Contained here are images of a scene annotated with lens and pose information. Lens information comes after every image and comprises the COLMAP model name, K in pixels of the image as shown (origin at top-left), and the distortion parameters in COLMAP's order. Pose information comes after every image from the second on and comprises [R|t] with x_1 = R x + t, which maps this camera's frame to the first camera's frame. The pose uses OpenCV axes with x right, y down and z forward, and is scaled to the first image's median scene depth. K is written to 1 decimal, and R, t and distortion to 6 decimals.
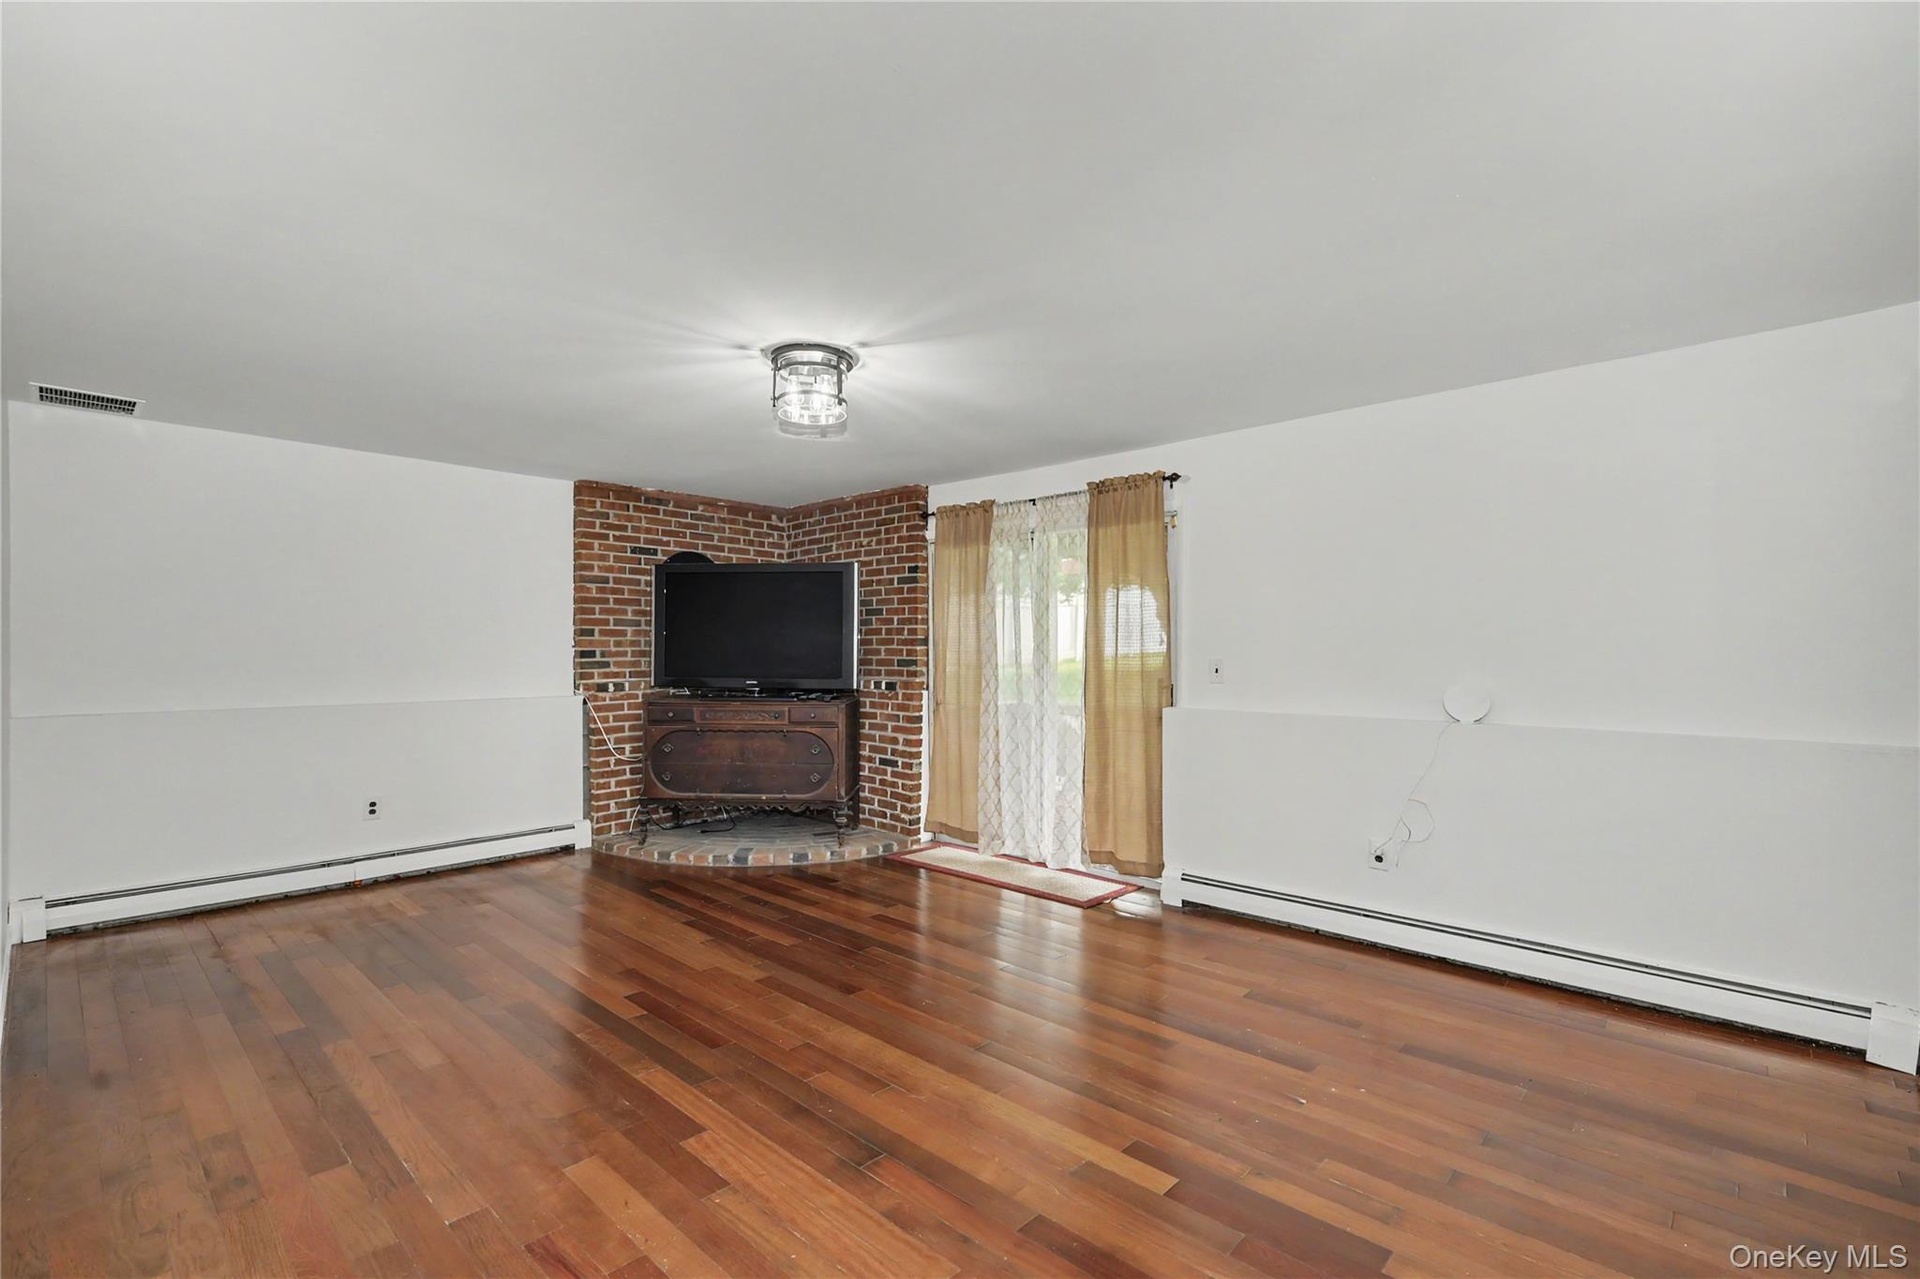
lens RADIAL K [[848.0, 0, 955.1], [0, 848.0, 658.3], [0, 0, 1]] dist [0.003375, -0.000467]
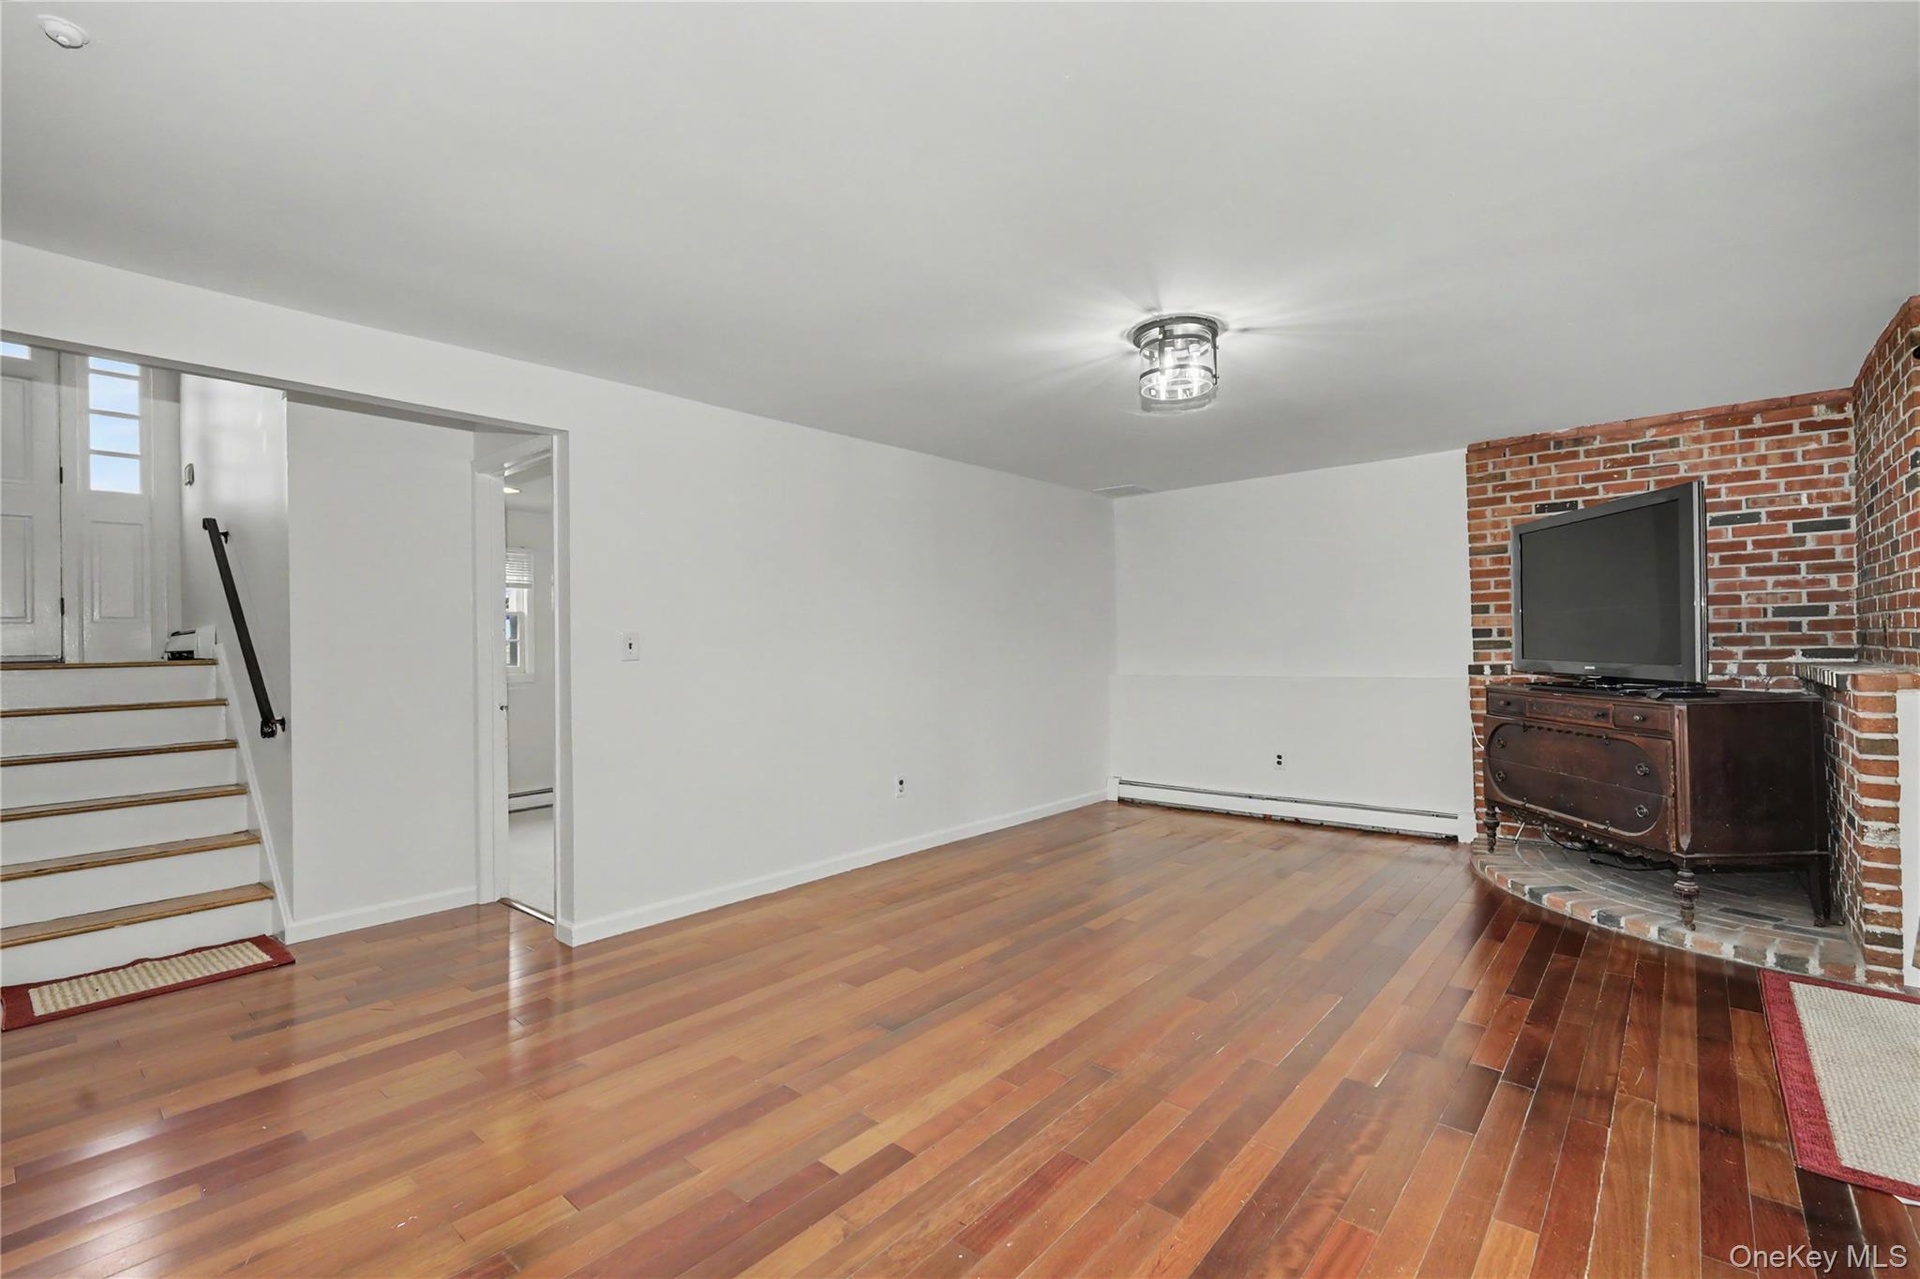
lens RADIAL K [[848.0, 0, 960.6], [0, 848.0, 641.2], [0, 0, 1]] dist [0.003375, -0.000467]
pose [[0.052775, -0.005832, -0.998589, 0.495823], [0.007695, 0.999956, -0.005433, 0.005035], [0.998577, -0.007398, 0.052818, 0.435041]]
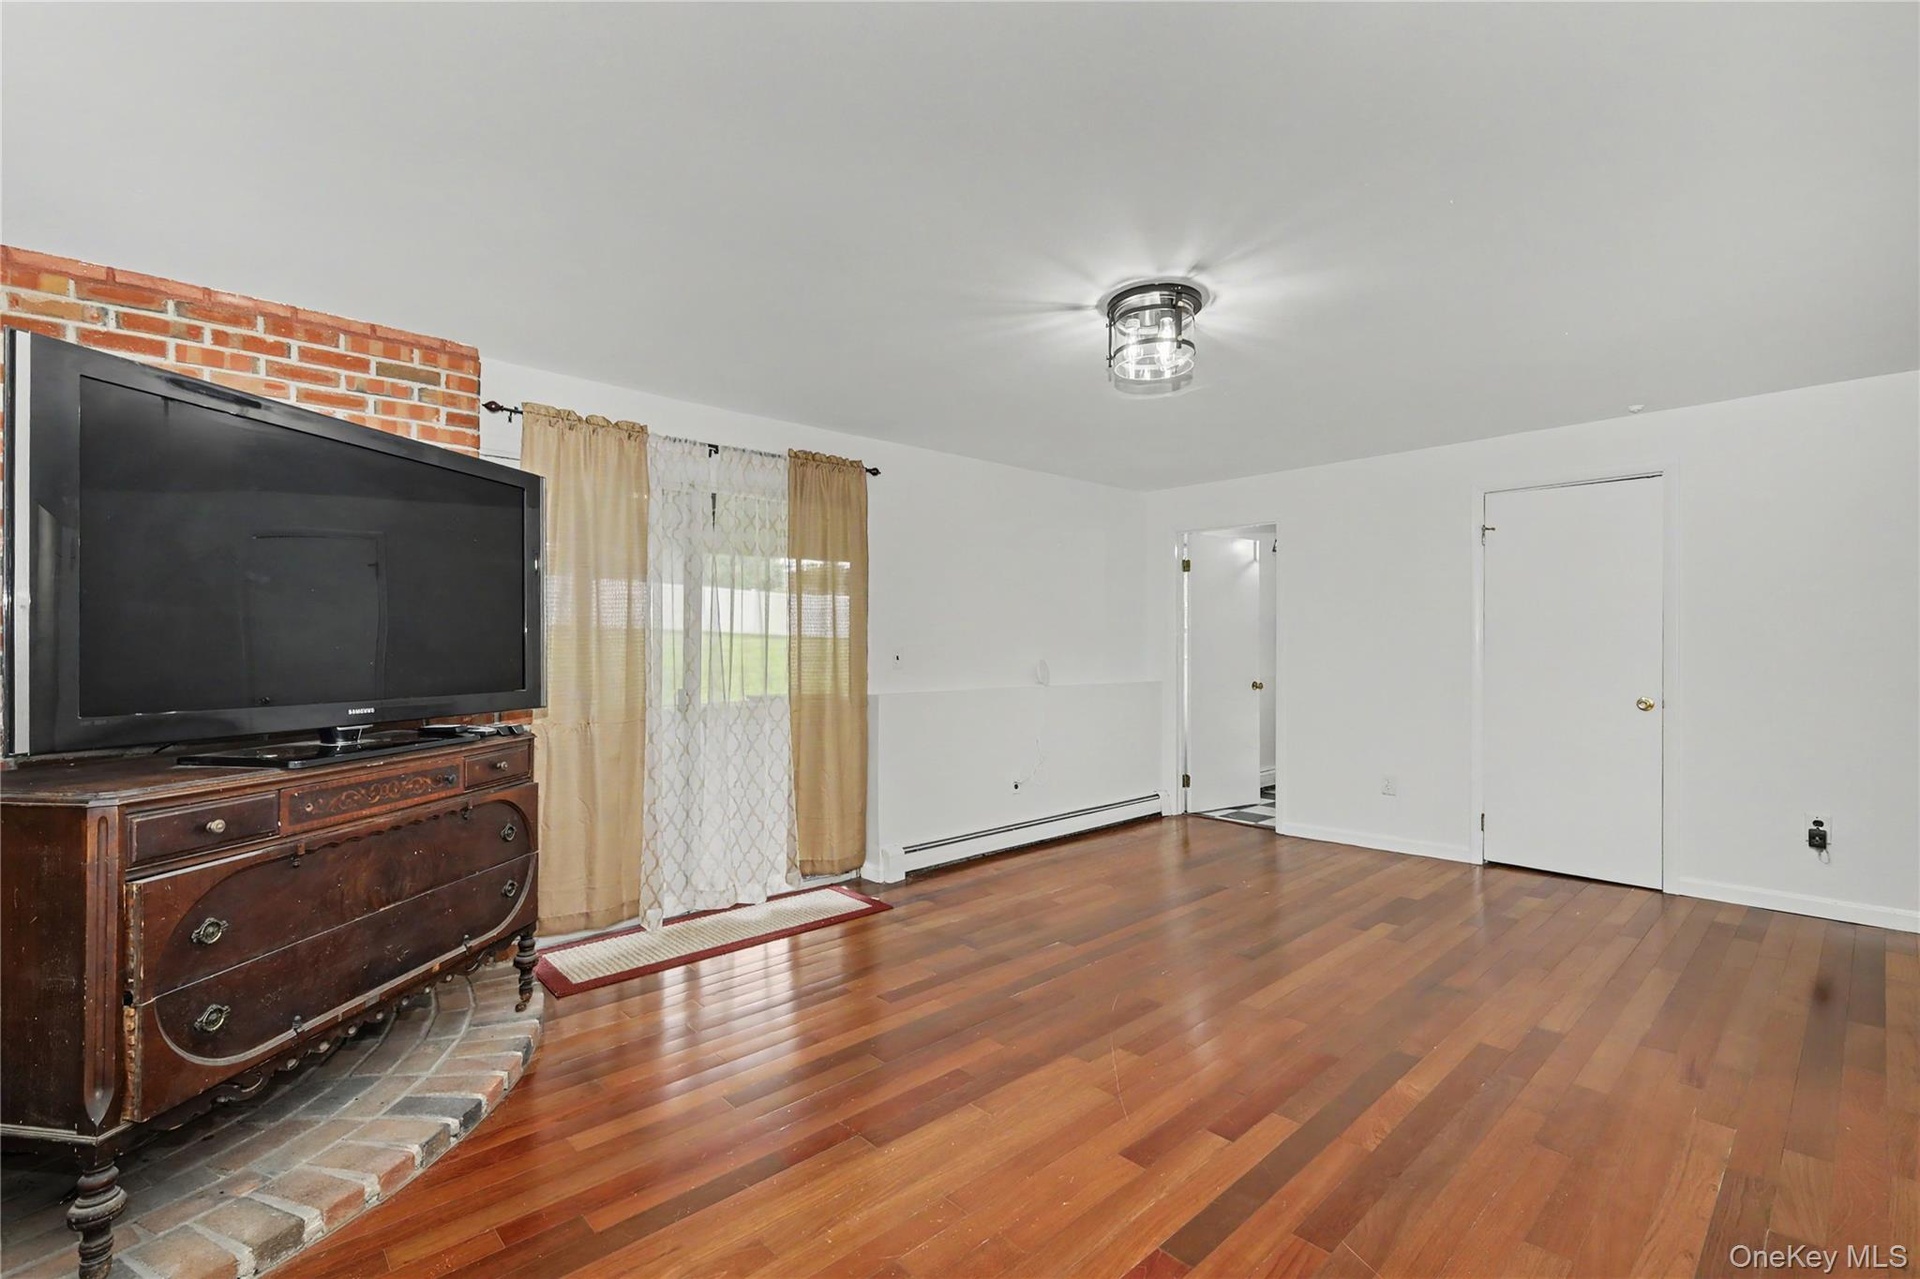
lens RADIAL K [[848.0, 0, 960.1], [0, 848.0, 643.3], [0, 0, 1]] dist [0.003375, -0.000467]
pose [[0.074251, 0.000403, 0.997240, -0.662774], [0.010900, 0.999940, -0.001216, -0.001288], [-0.997180, 0.010960, 0.074242, 0.710171]]
